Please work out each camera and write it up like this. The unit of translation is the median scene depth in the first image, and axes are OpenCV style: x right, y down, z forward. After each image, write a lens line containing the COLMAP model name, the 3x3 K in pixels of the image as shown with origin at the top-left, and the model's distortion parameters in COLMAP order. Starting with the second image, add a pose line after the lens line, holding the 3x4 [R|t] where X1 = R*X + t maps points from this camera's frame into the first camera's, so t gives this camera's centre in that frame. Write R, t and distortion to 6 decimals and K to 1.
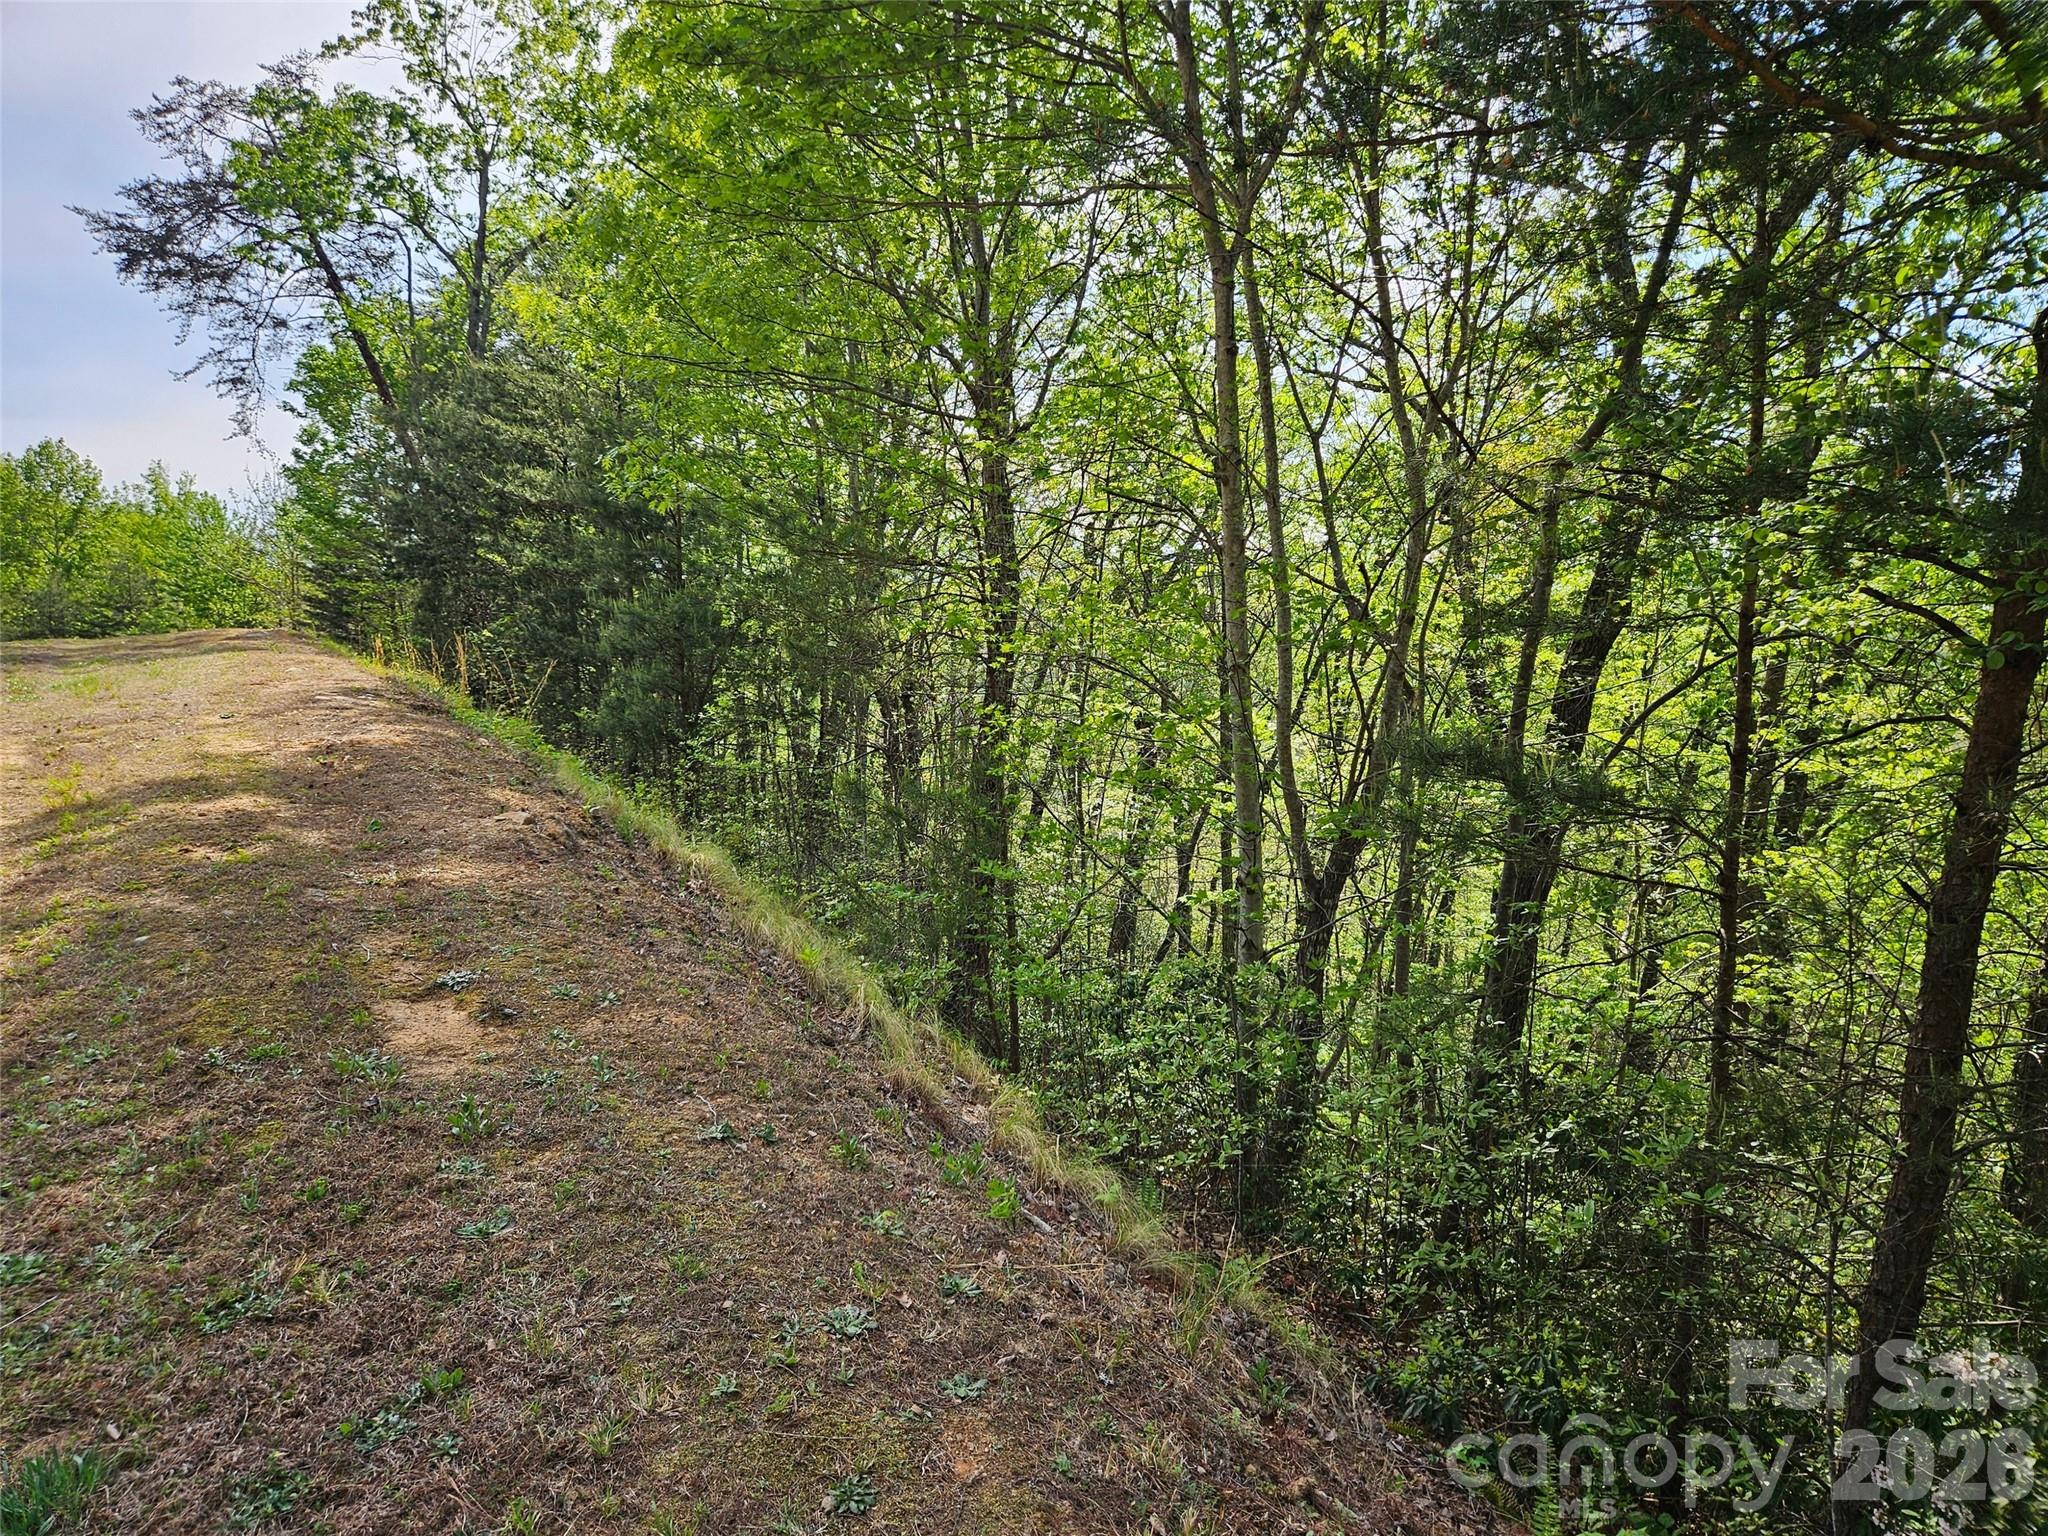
lens RADIAL K [[1335.7, 0, 1005.6], [0, 1335.7, 777.8], [0, 0, 1]] dist [0.040946, -0.040907]
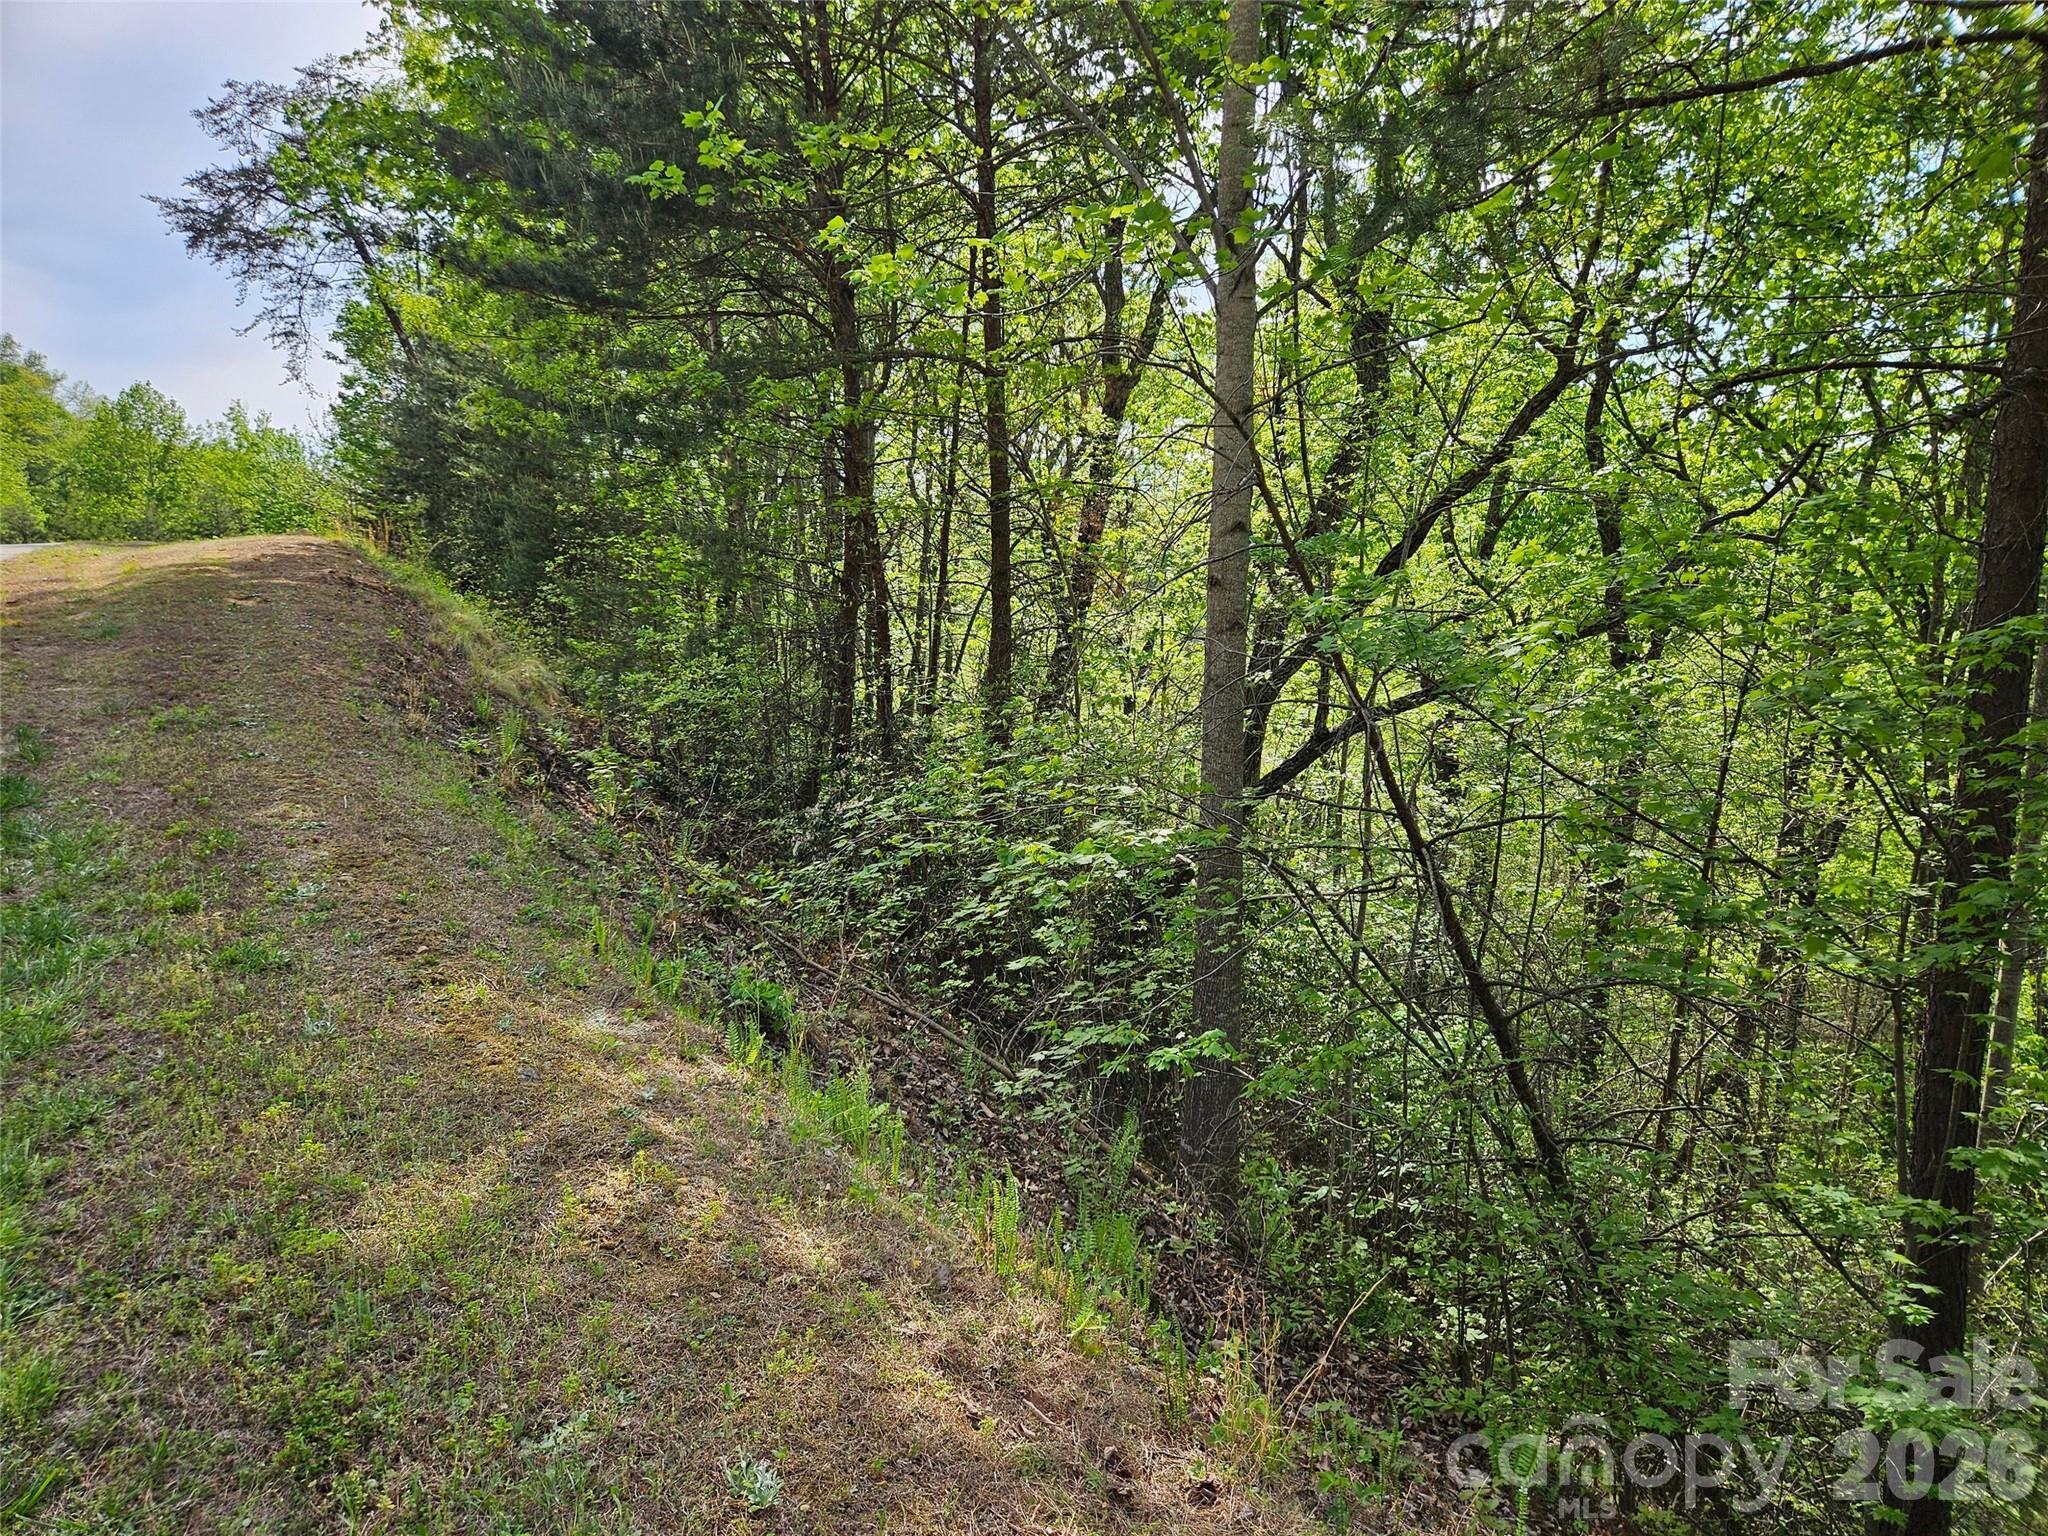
lens RADIAL K [[1335.7, 0, 1025.6], [0, 1335.7, 784.8], [0, 0, 1]] dist [0.040946, -0.040907]
pose [[0.998996, -0.002145, -0.044757, 0.141744], [0.004696, 0.998364, 0.056984, 0.041442], [0.044562, -0.057137, 0.997371, -0.194986]]
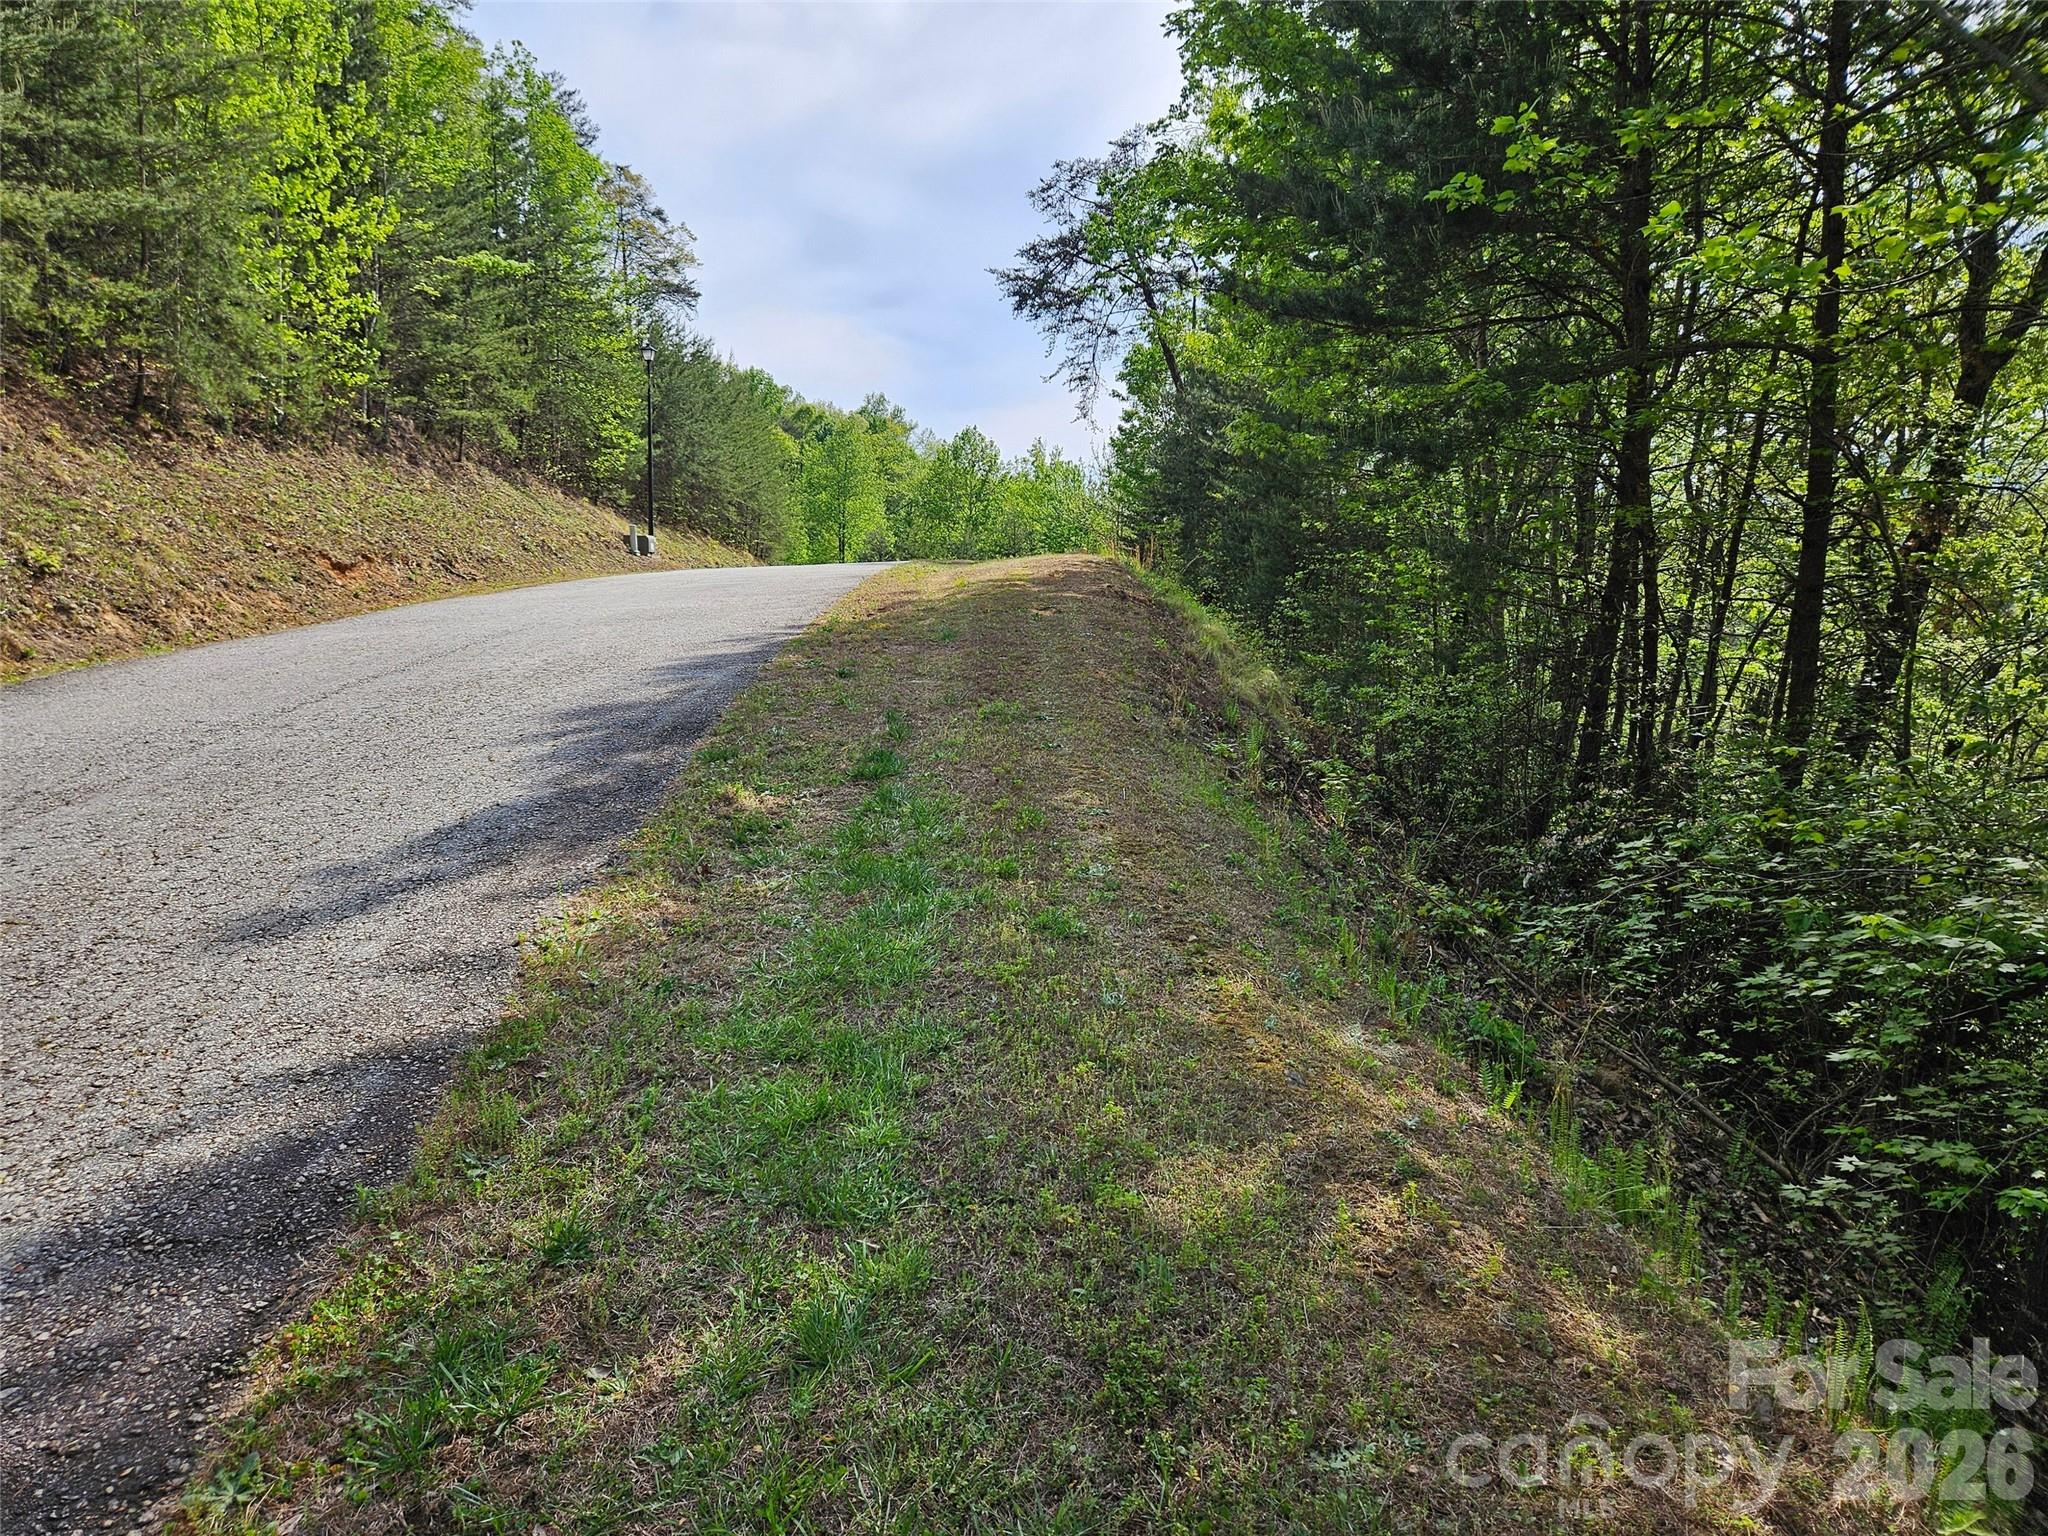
lens RADIAL K [[1335.7, 0, 1020.8], [0, 1335.7, 772.4], [0, 0, 1]] dist [0.040946, -0.040907]
pose [[0.841719, 0.072724, -0.534995, 0.139517], [-0.054030, 0.997259, 0.050555, 0.041365], [0.537205, -0.013647, 0.843341, -0.195043]]
